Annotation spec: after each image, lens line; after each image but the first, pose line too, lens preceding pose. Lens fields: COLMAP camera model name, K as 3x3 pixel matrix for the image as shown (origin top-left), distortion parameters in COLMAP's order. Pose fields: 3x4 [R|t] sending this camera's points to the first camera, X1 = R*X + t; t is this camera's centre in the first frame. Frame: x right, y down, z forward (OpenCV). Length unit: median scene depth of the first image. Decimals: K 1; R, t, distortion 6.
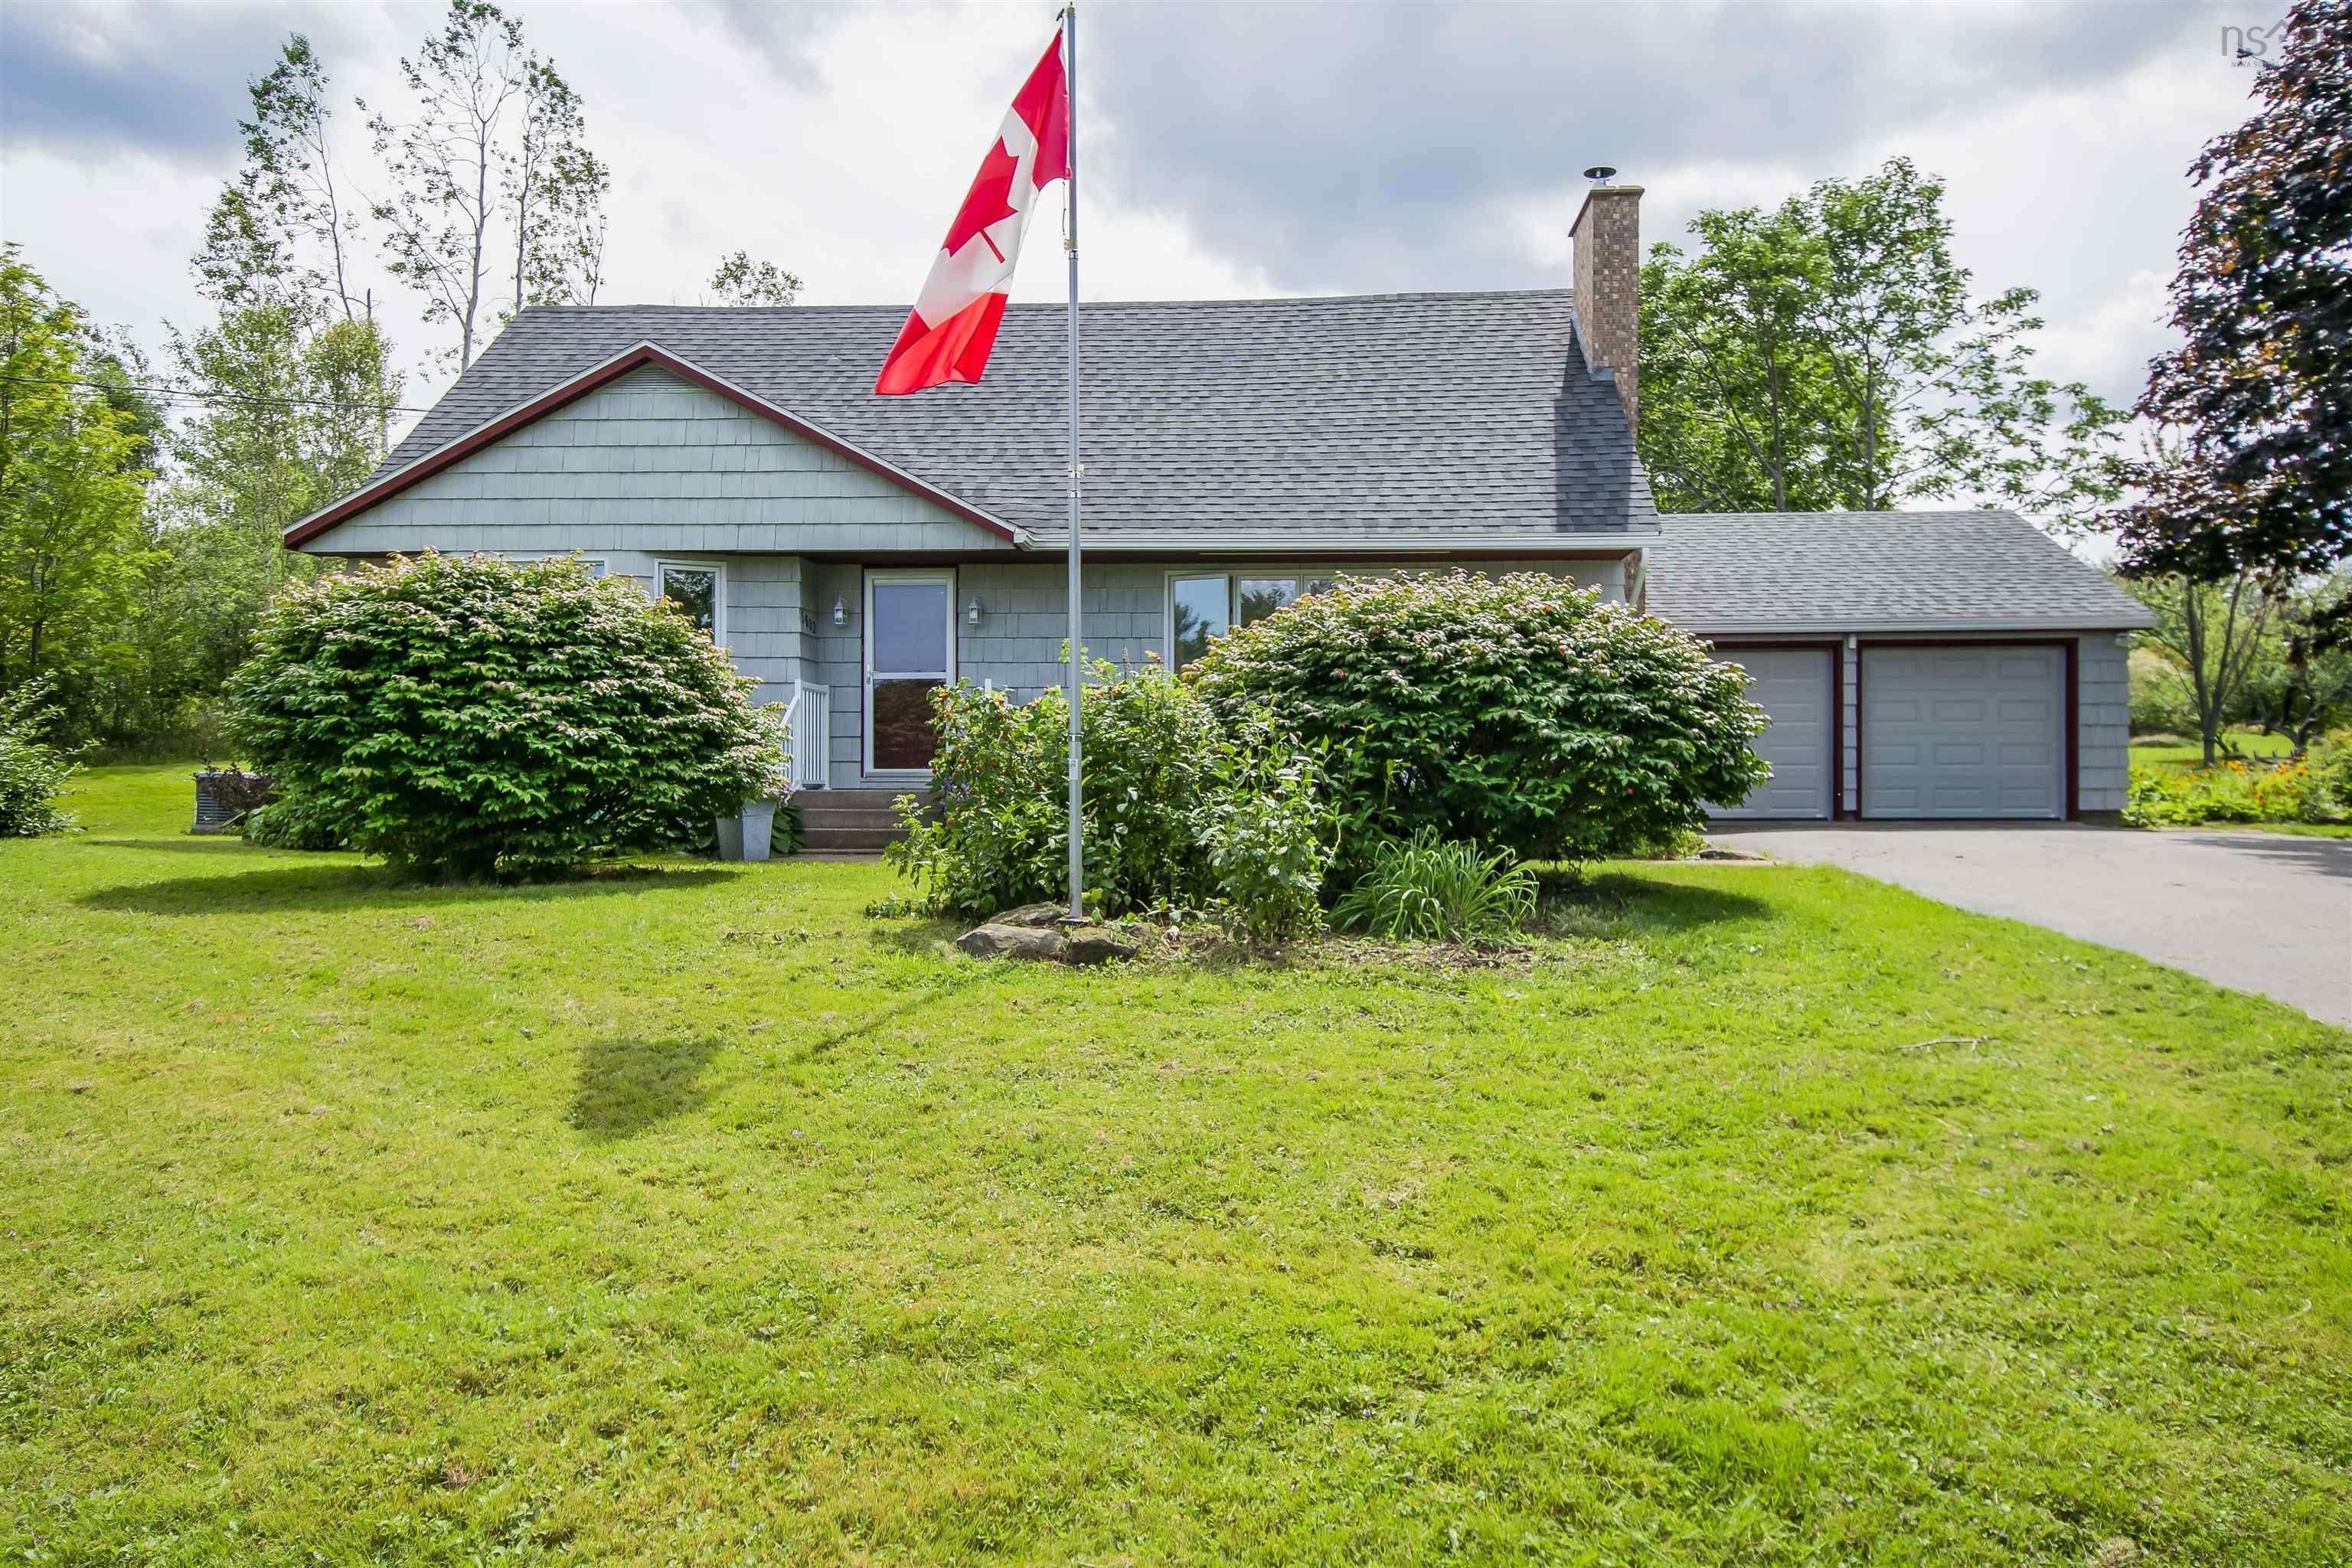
lens RADIAL K [[1948.6, 0, 1180.0], [0, 1948.6, 688.2], [0, 0, 1]] dist [-0.144085, 1.105458]
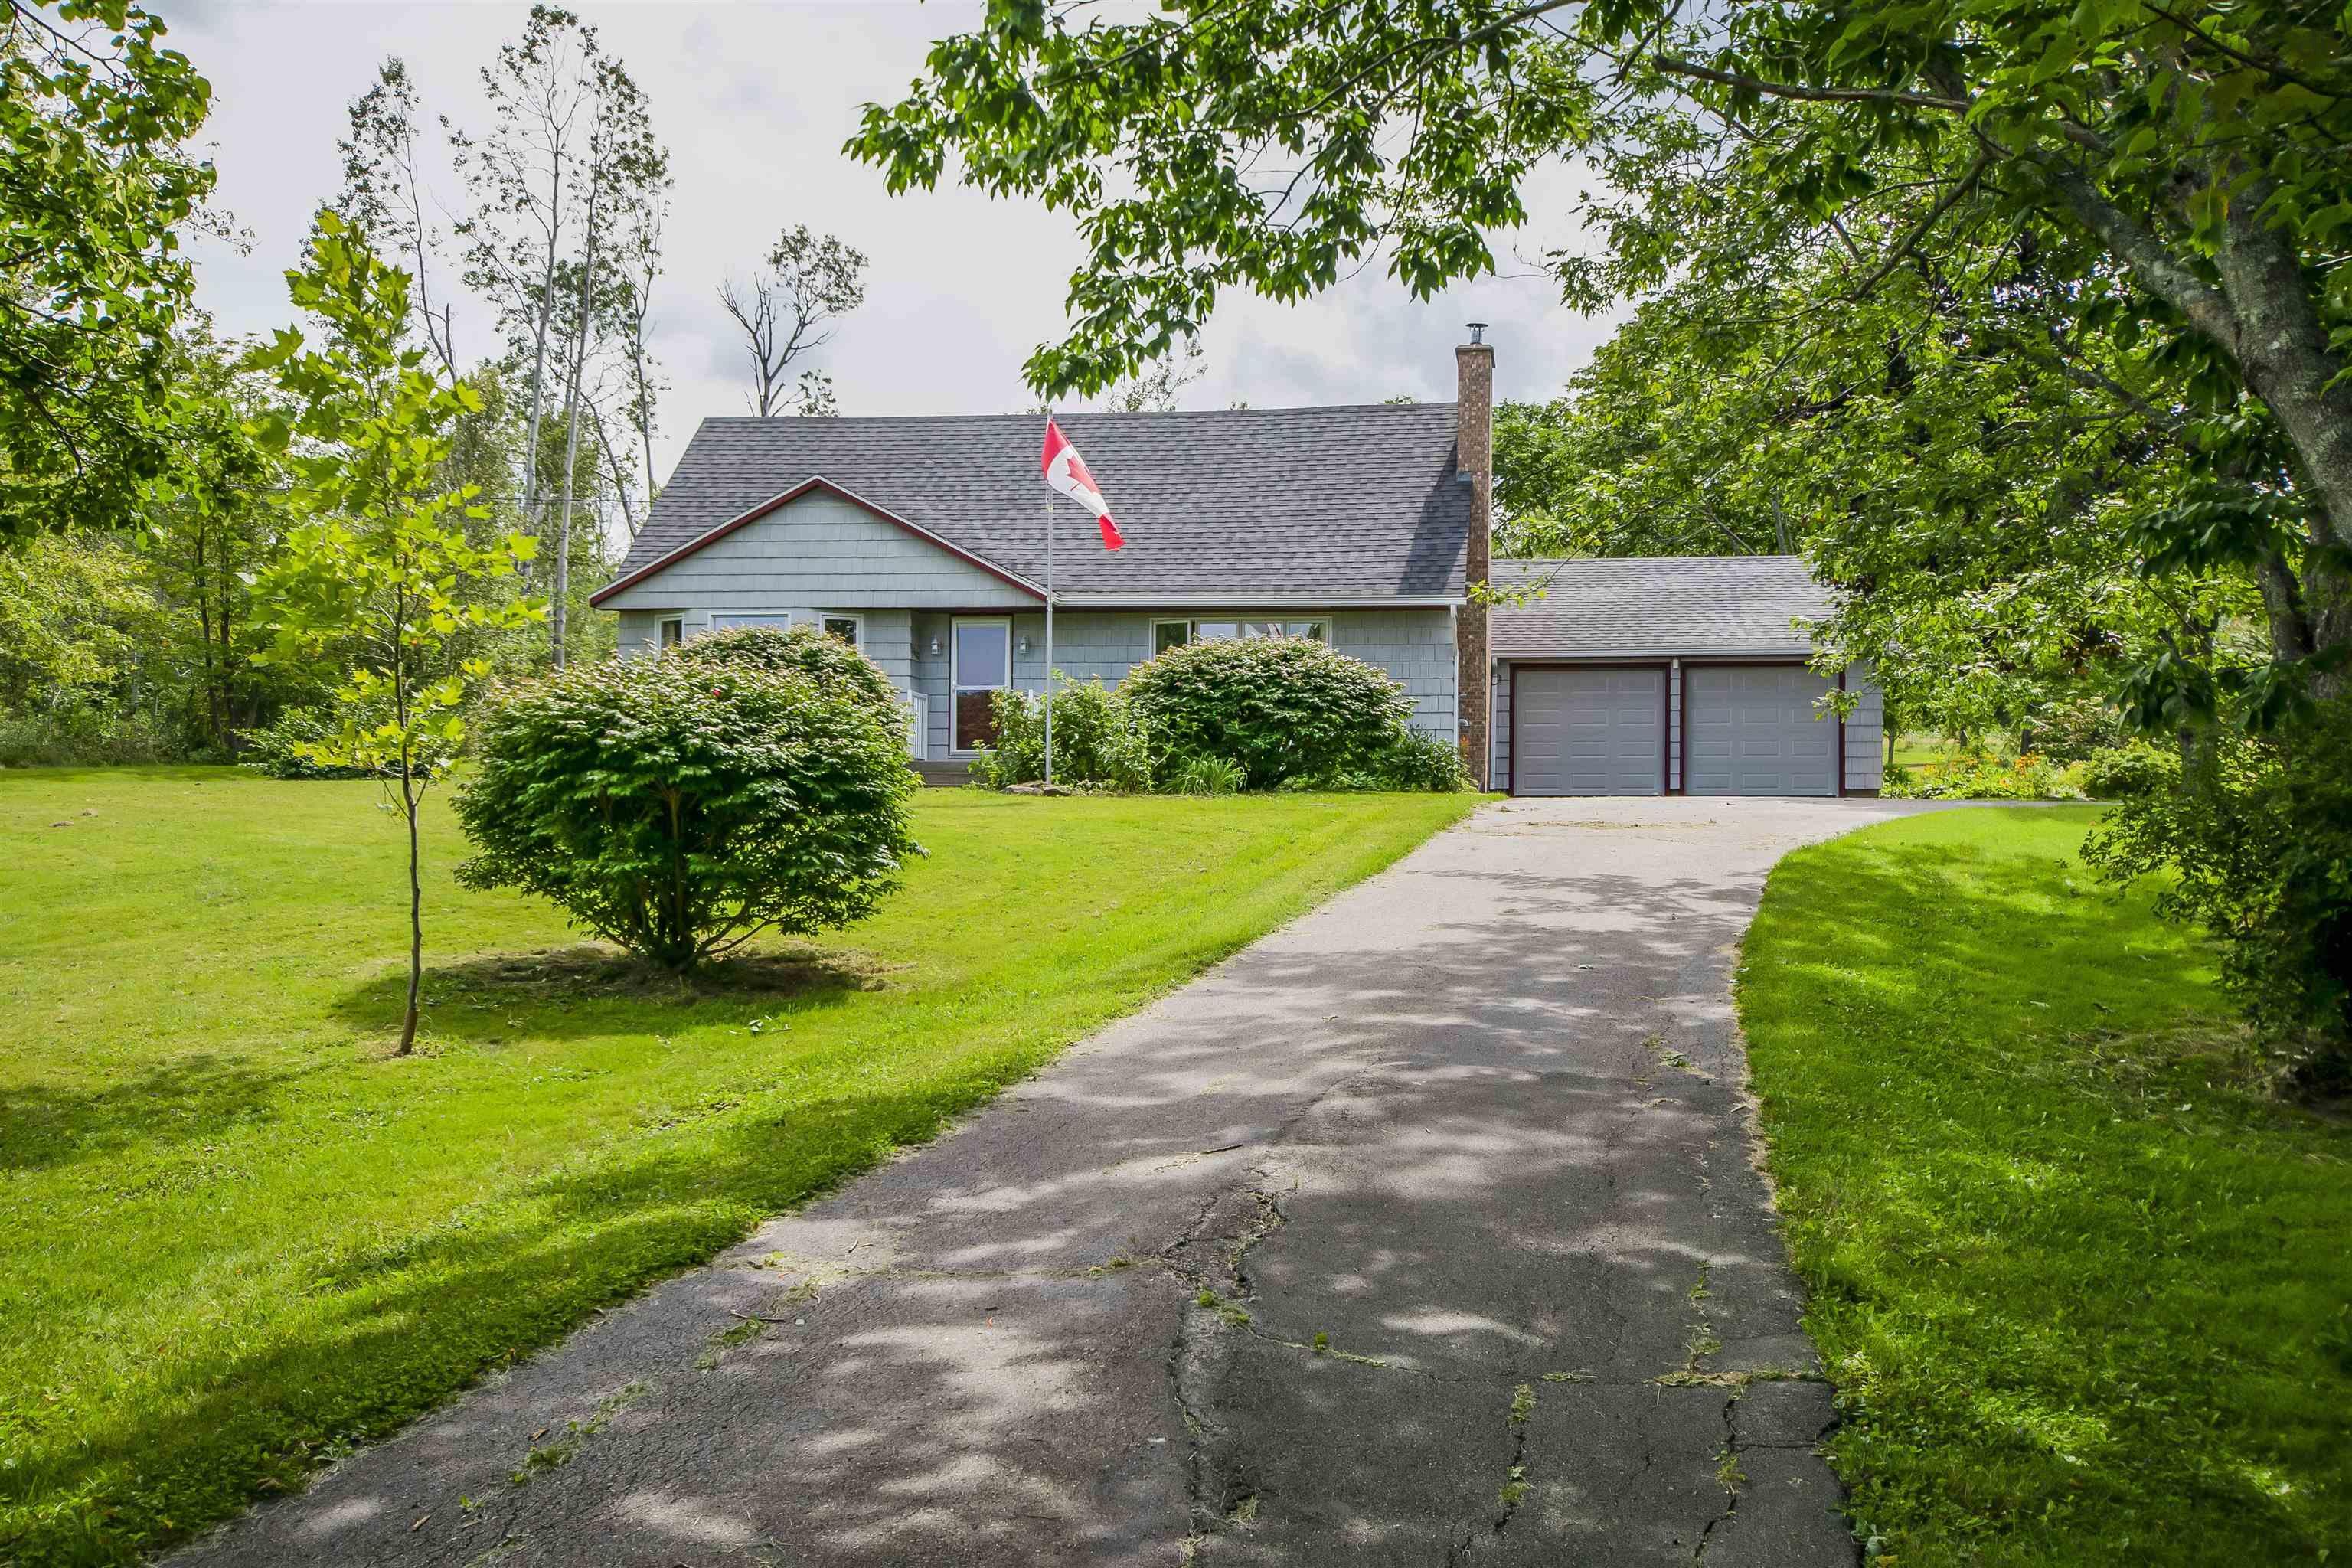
lens RADIAL K [[2466.6, 0, 1176.0], [0, 2466.6, 784.0], [0, 0, 1]] dist [-0.002224, -0.001503]
pose [[0.998169, 0.002336, -0.060440, 0.116347], [-0.000550, 0.999563, 0.029554, 0.010529], [0.060483, -0.029467, 0.997734, -0.827204]]
